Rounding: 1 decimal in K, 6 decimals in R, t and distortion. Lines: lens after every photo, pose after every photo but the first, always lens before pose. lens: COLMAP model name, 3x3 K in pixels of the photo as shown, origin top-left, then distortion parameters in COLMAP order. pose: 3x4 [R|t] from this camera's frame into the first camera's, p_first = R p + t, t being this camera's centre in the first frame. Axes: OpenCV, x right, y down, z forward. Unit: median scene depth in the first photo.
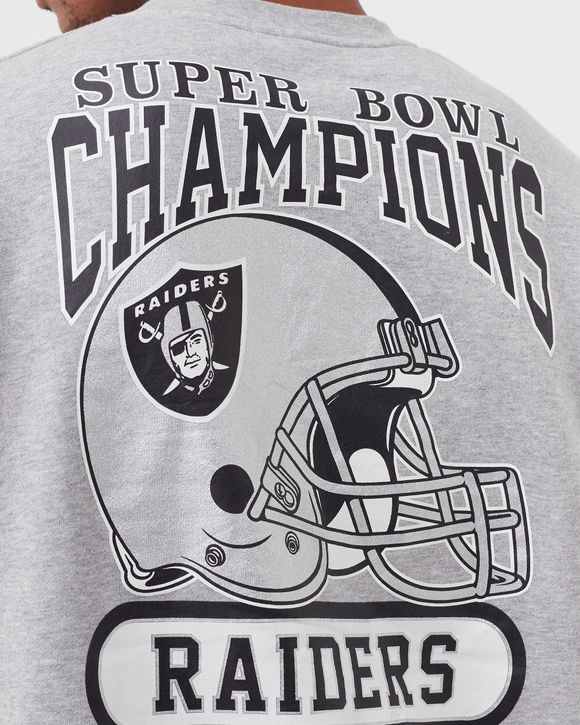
lens RADIAL K [[2116.0, 0, 290.0], [0, 2116.0, 362.5], [0, 0, 1]] dist [0.115702, -0.058088]
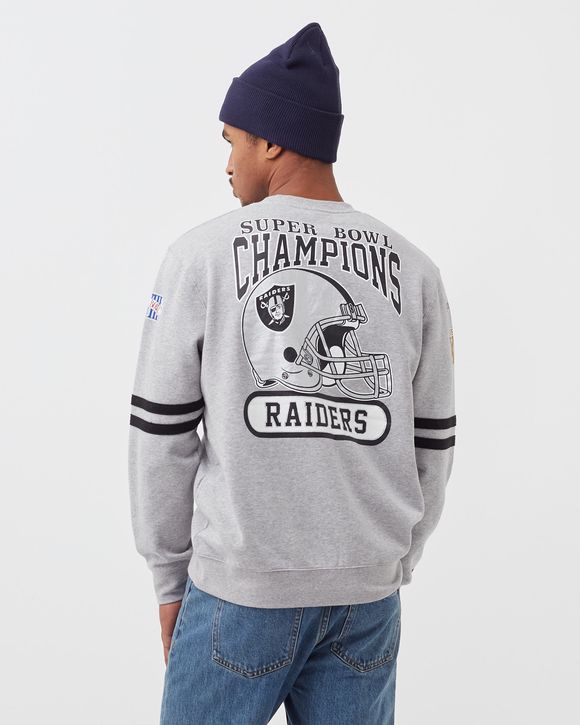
lens RADIAL K [[2116.0, 0, 290.0], [0, 2116.0, 362.5], [0, 0, 1]] dist [0.115702, -0.058088]
pose [[0.998560, -0.000386, -0.053637, 0.133519], [-0.003258, 0.997691, -0.067840, 0.270912], [0.053540, 0.067917, 0.996253, -2.021324]]
